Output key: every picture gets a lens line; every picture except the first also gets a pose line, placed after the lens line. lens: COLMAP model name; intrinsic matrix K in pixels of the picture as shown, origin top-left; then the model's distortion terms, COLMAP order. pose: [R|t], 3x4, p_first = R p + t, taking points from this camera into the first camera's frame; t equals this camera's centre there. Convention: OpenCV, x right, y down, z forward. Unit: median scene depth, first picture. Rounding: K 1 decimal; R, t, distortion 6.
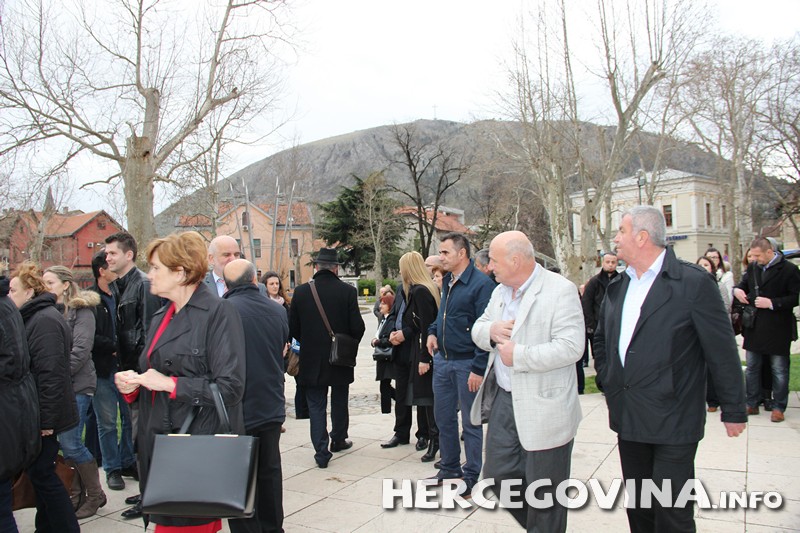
lens RADIAL K [[663.1, 0, 405.3], [0, 663.1, 268.9], [0, 0, 1]] dist [-0.178030, 0.146491]
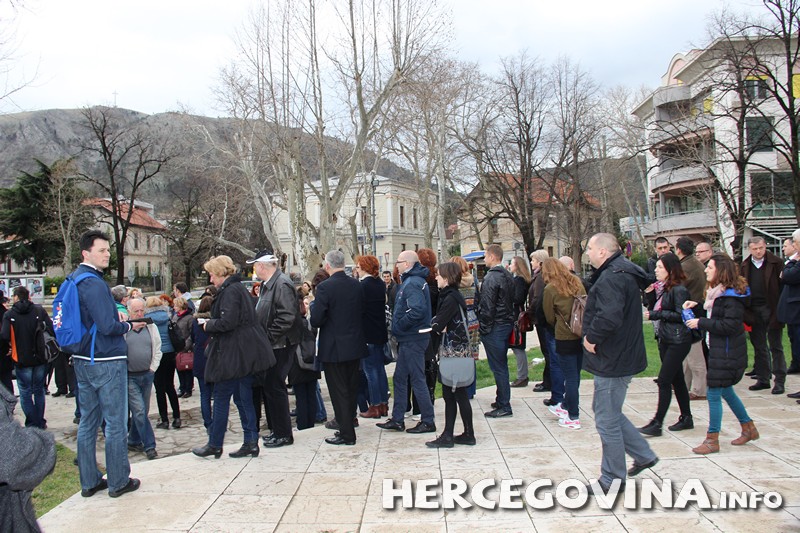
lens RADIAL K [[658.0, 0, 402.3], [0, 658.0, 267.7], [0, 0, 1]] dist [-0.177367, 0.127457]
pose [[0.889139, 0.005462, 0.457604, -0.030696], [-0.006441, 0.999979, 0.000580, 0.000104], [-0.457591, -0.003463, 0.889156, 0.020809]]
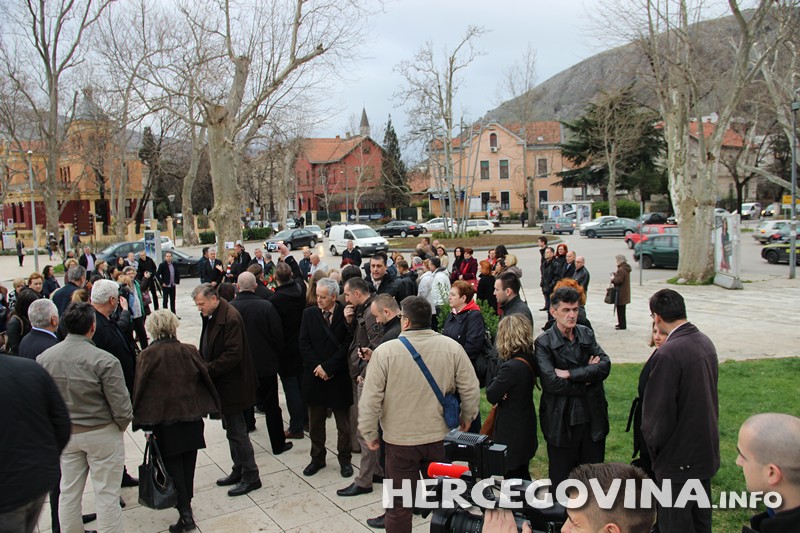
lens RADIAL K [[666.5, 0, 410.7], [0, 666.5, 266.1], [0, 0, 1]] dist [-0.175095, 0.142532]
pose [[0.895620, 0.040143, -0.443006, 0.121459], [0.017905, 0.991859, 0.126075, -0.018040], [0.444460, -0.120847, 0.887610, 0.027151]]
